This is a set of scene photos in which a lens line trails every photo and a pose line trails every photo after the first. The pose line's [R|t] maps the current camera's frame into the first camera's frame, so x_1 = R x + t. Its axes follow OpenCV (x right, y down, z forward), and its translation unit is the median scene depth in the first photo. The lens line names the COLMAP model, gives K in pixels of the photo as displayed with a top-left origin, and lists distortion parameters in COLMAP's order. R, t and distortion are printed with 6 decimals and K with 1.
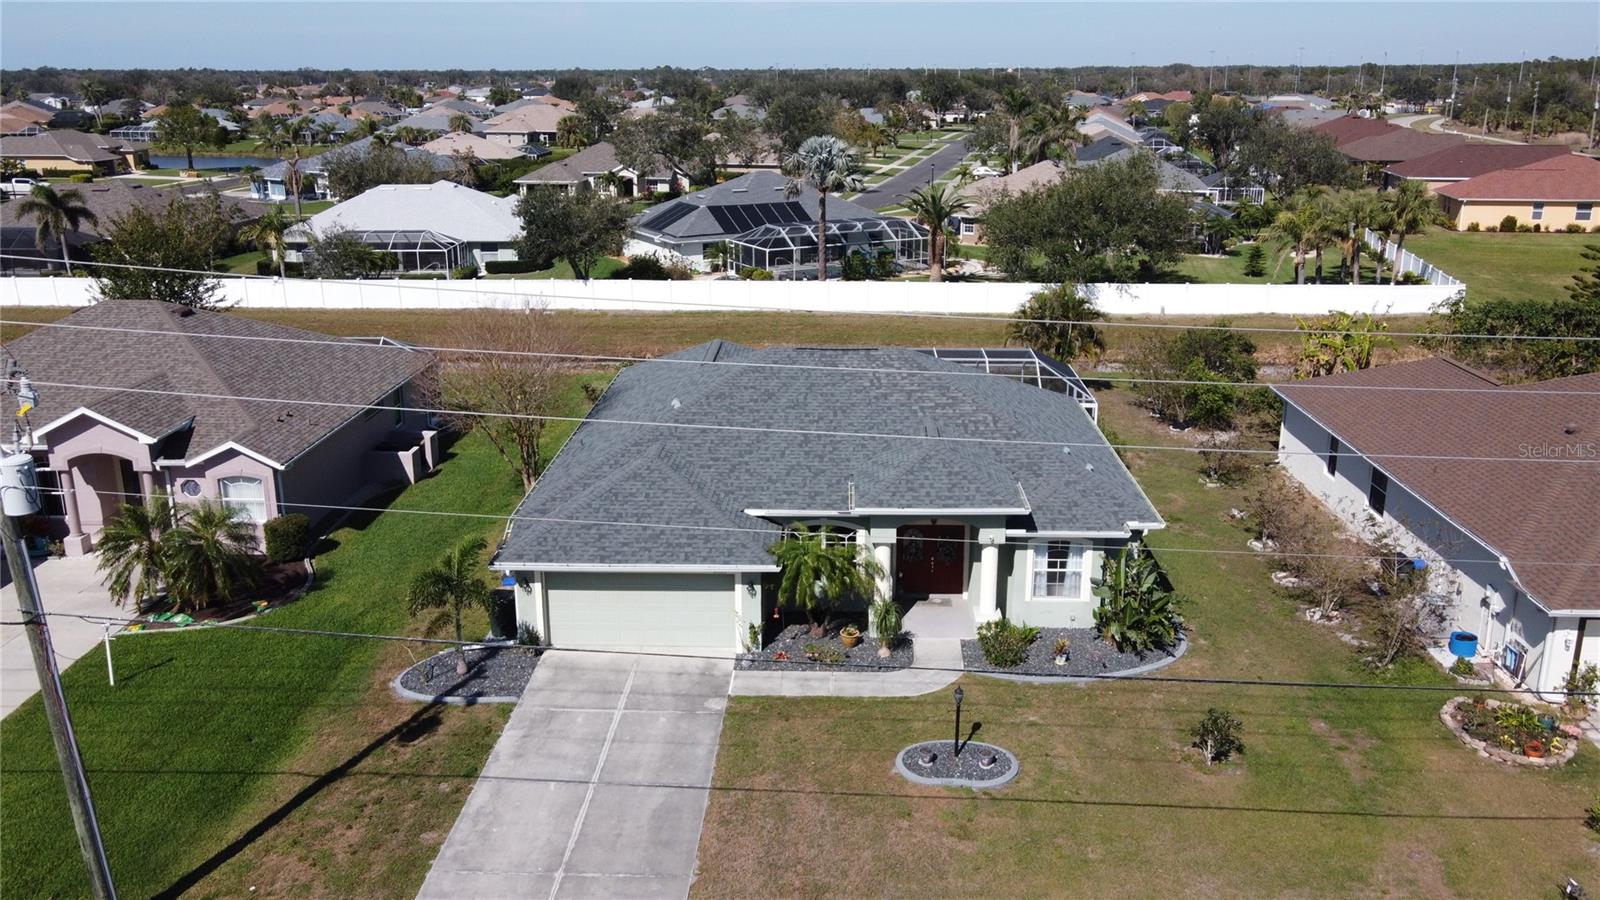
lens RADIAL K [[1251.2, 0, 794.9], [0, 1251.2, 402.4], [0, 0, 1]] dist [-0.010510, 0.040731]
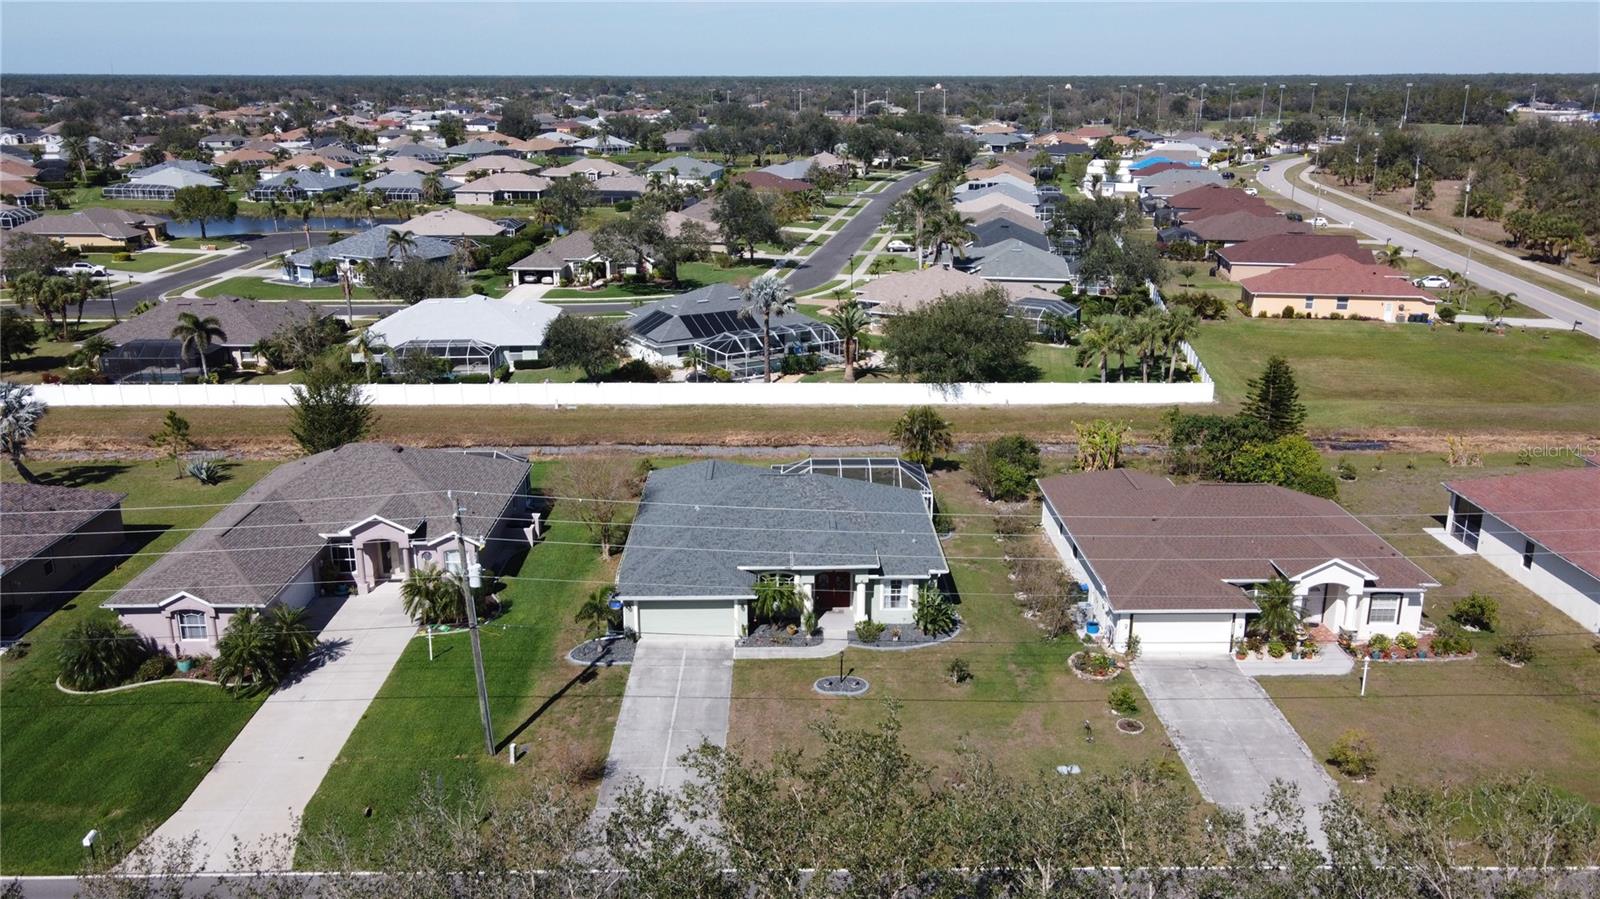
lens RADIAL K [[1243.3, 0, 793.8], [0, 1243.3, 443.7], [0, 0, 1]] dist [-0.006498, 0.039319]
pose [[0.998651, -0.012106, 0.050487, -0.048606], [0.010697, 0.999548, 0.028079, -0.163277], [-0.050804, -0.027501, 0.998330, -0.960086]]
